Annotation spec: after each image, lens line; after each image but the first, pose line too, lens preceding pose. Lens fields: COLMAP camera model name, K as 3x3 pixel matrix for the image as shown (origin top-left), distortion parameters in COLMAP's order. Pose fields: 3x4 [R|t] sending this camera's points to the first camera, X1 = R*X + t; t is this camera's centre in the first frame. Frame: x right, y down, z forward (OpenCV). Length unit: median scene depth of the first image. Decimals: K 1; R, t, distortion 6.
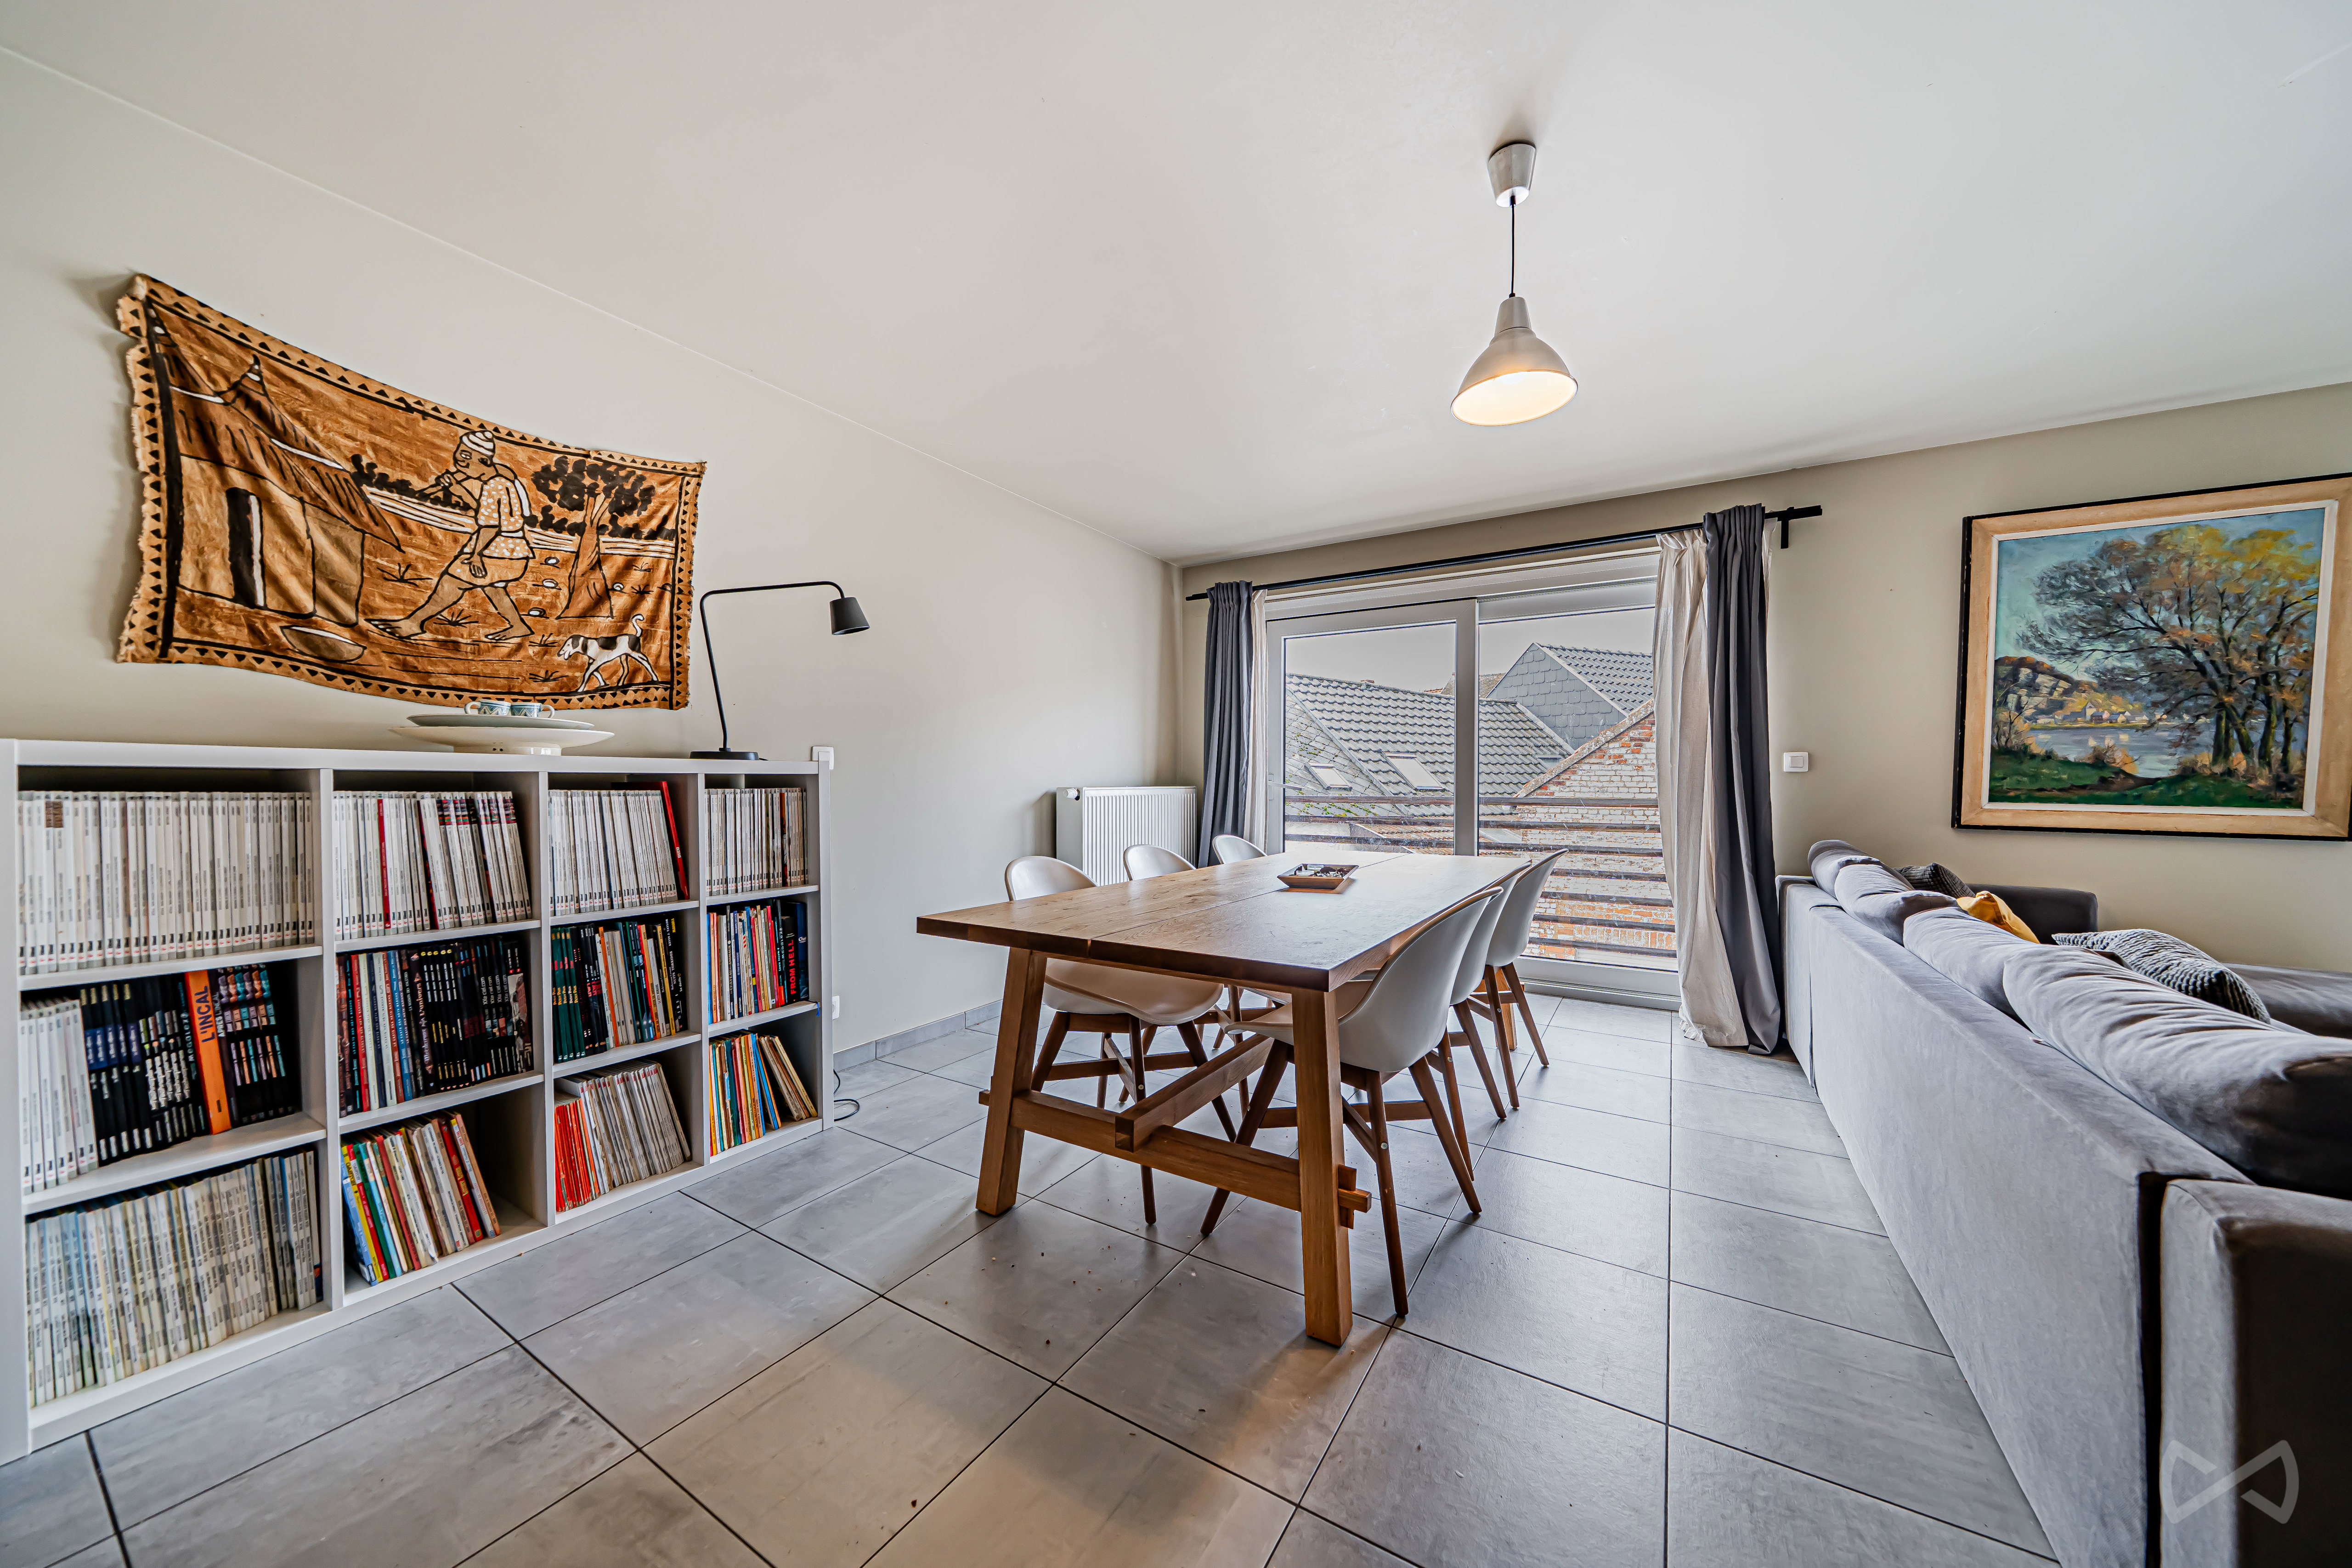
lens RADIAL K [[803.0, 0, 1166.4], [0, 803.0, 781.8], [0, 0, 1]] dist [-0.008456, 0.000398]
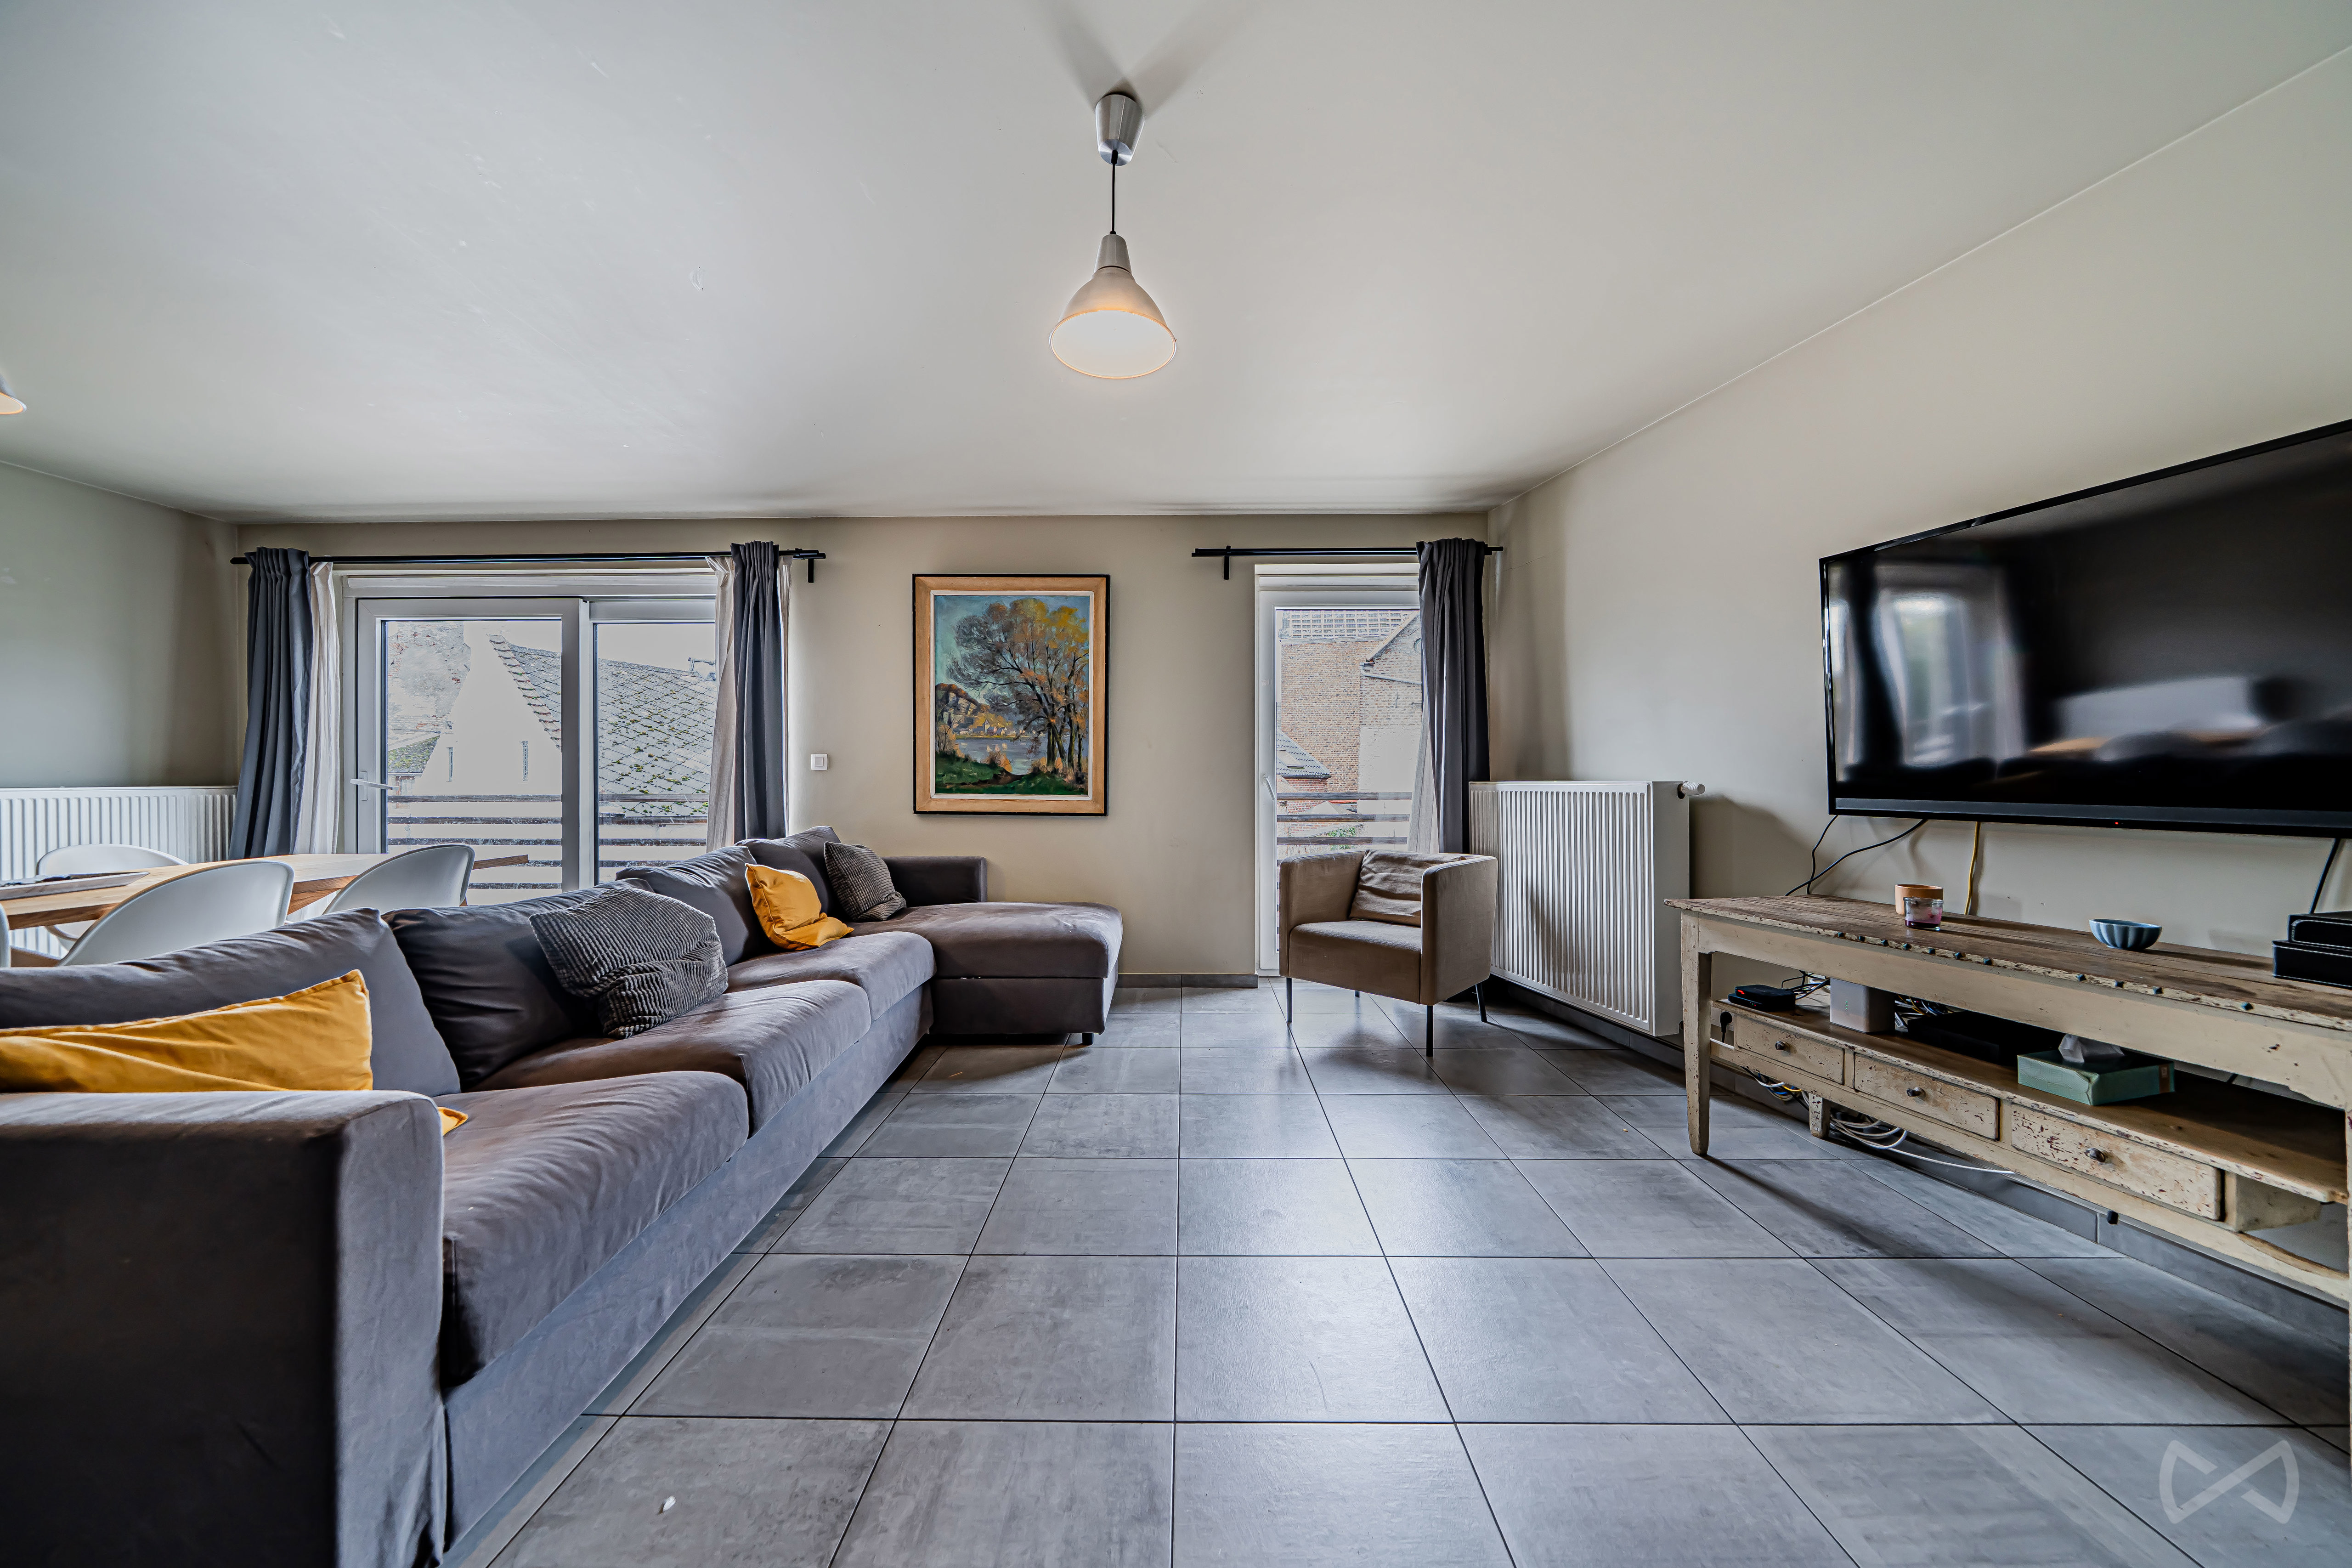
lens RADIAL K [[803.0, 0, 1175.2], [0, 803.0, 780.4], [0, 0, 1]] dist [-0.008456, 0.000398]
pose [[0.853726, -0.005305, 0.520696, 0.808609], [0.004445, 0.999986, 0.002899, 0.002122], [-0.520704, -0.000161, 0.853737, -0.397807]]
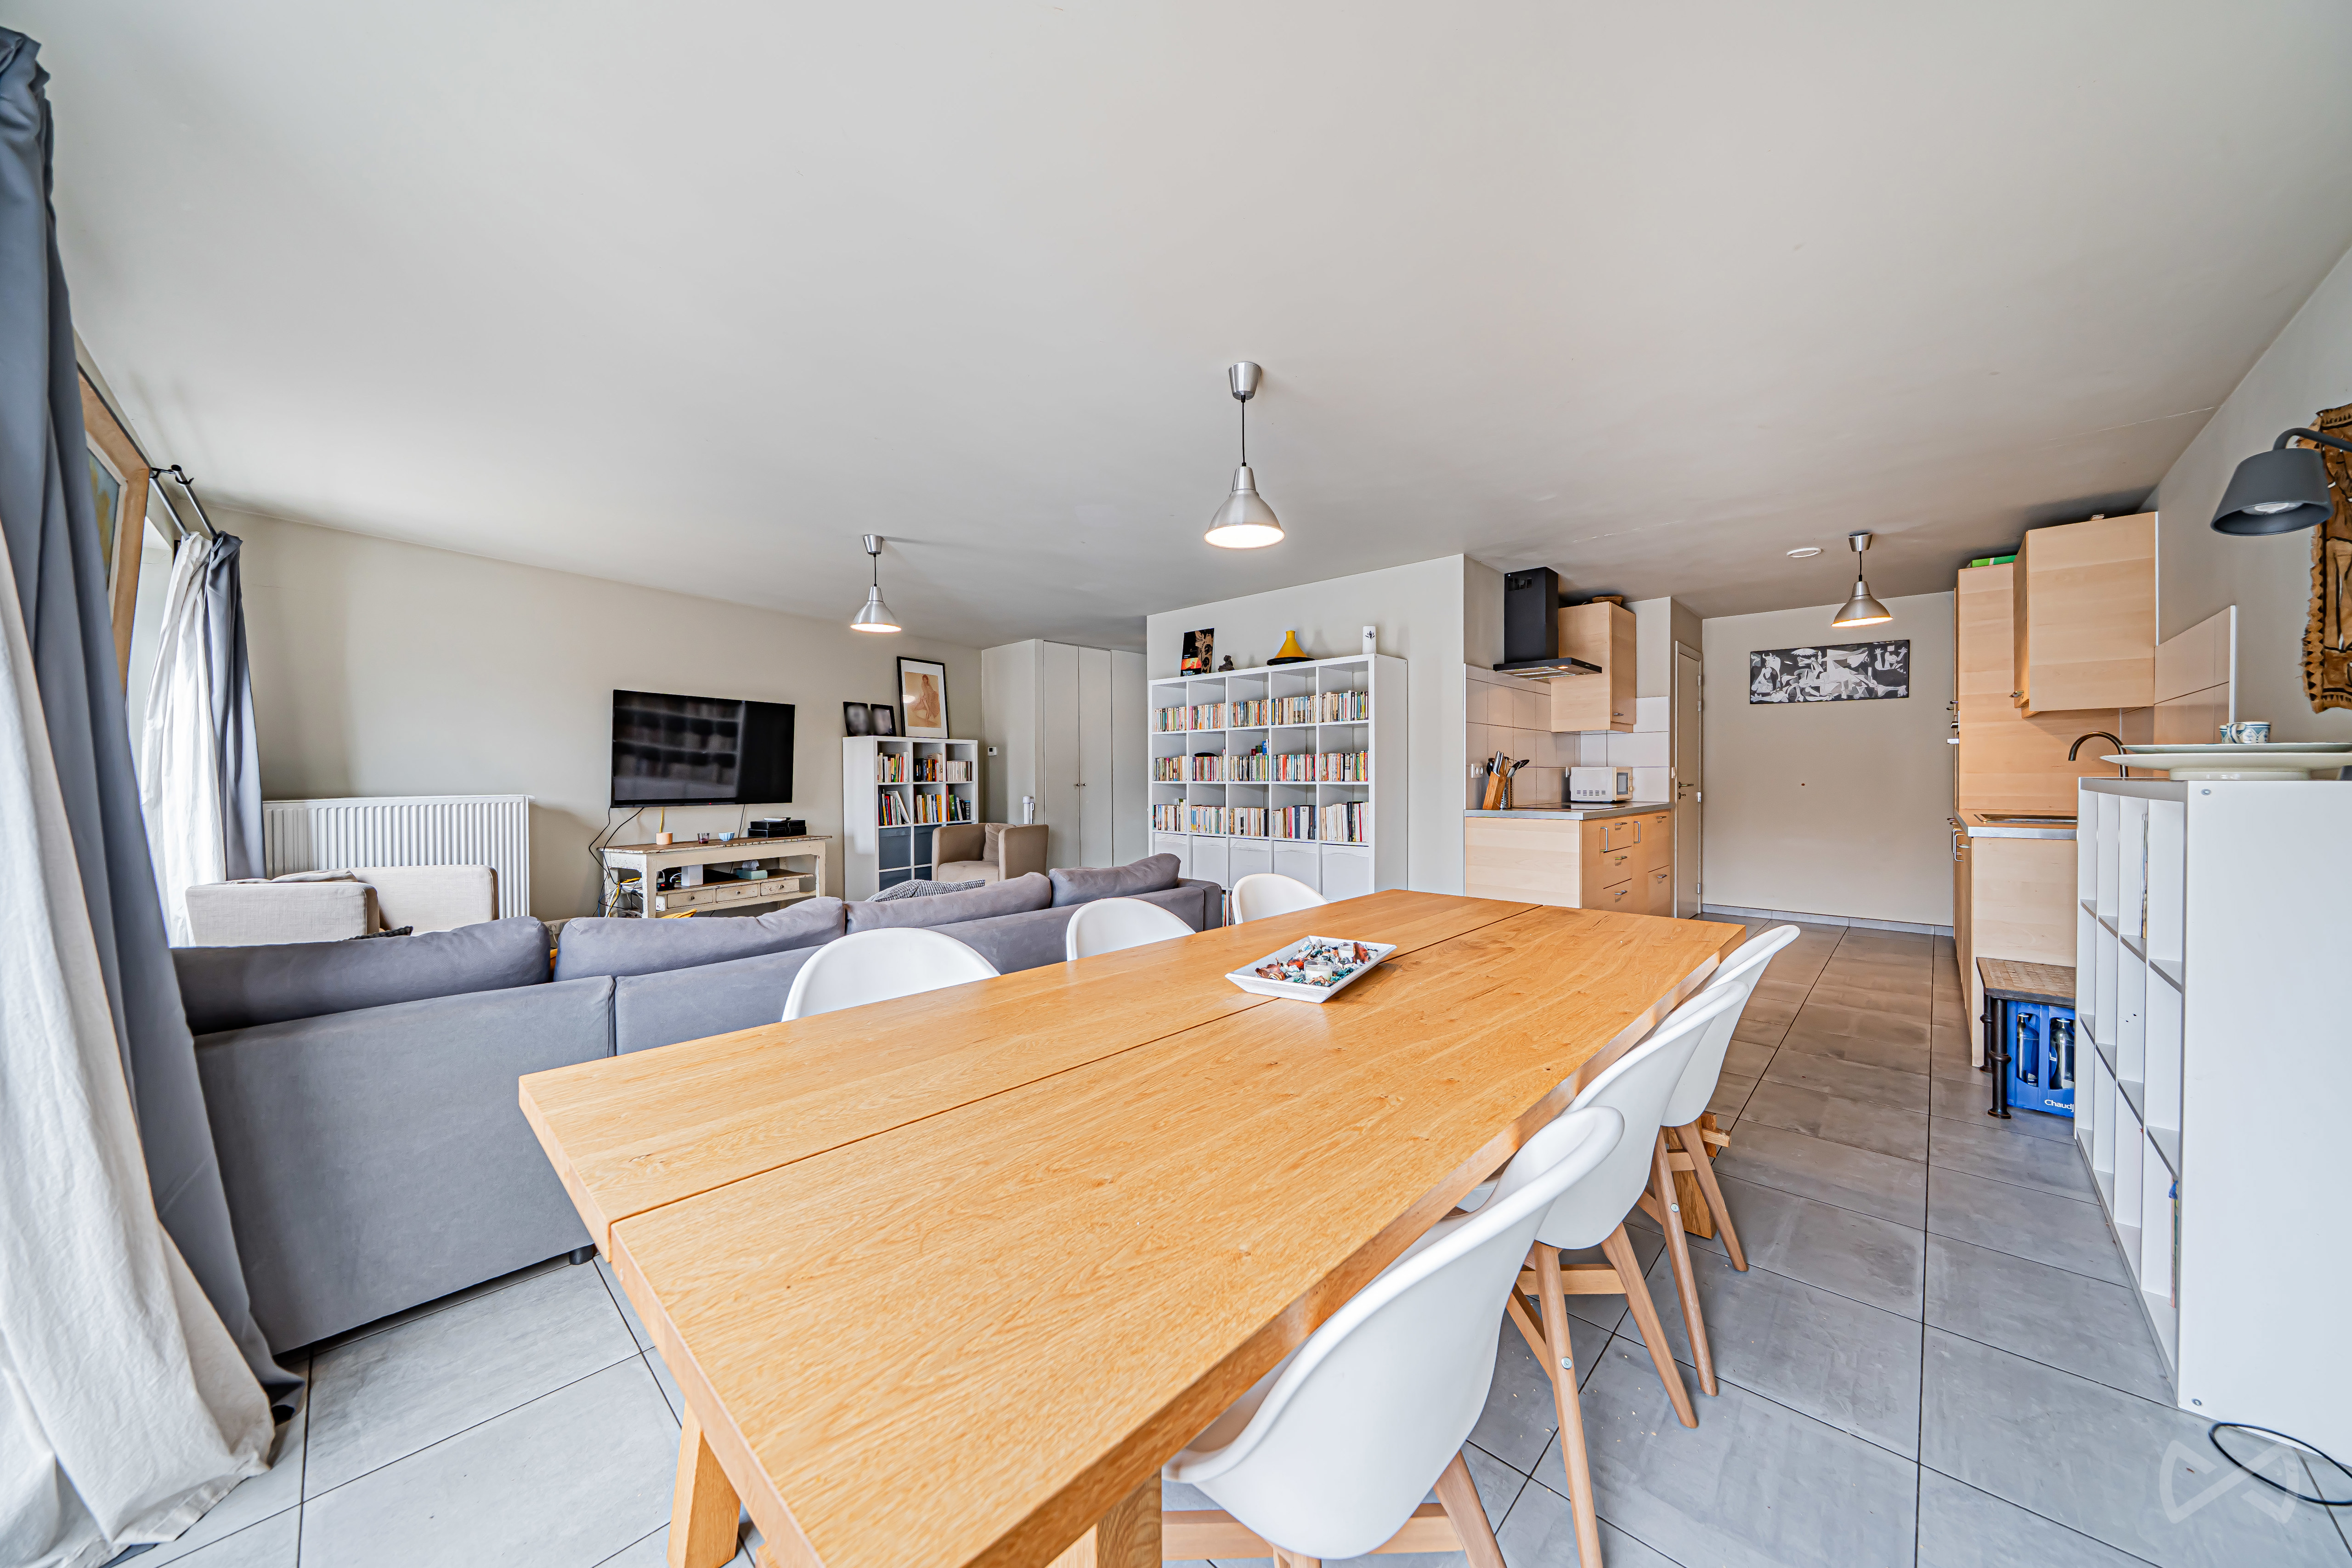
lens RADIAL K [[803.0, 0, 1175.2], [0, 803.0, 789.9], [0, 0, 1]] dist [-0.008456, 0.000398]
pose [[-0.978736, -0.001181, 0.205120, 0.167773], [0.002226, 0.999863, 0.016377, -0.025445], [-0.205111, 0.016485, -0.978600, 1.623967]]
